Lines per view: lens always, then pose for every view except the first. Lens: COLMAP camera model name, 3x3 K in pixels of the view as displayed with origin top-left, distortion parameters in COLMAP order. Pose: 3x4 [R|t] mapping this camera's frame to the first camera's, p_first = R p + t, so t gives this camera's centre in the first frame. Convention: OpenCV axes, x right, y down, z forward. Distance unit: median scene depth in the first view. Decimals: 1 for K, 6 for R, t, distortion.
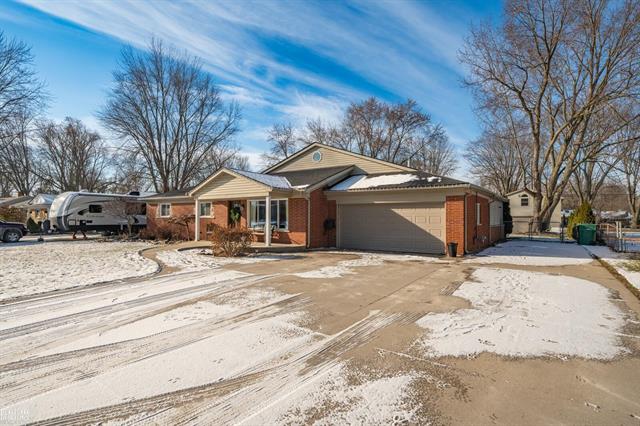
lens RADIAL K [[328.8, 0, 320.0], [0, 328.8, 213.0], [0, 0, 1]] dist [0.001160, 0.000031]
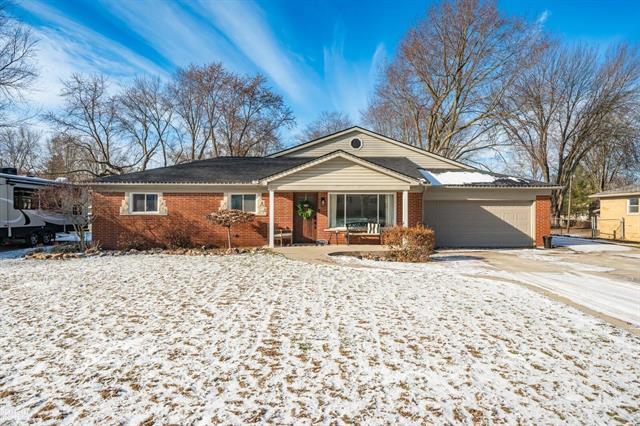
lens RADIAL K [[433.0, 0, 320.0], [0, 433.0, 213.0], [0, 0, 1]] dist [-0.001257, 0.000341]
pose [[0.824439, 0.004244, 0.565934, -0.844473], [-0.006553, 0.999976, 0.002047, 0.008971], [-0.565912, -0.005396, 0.824448, 0.144423]]
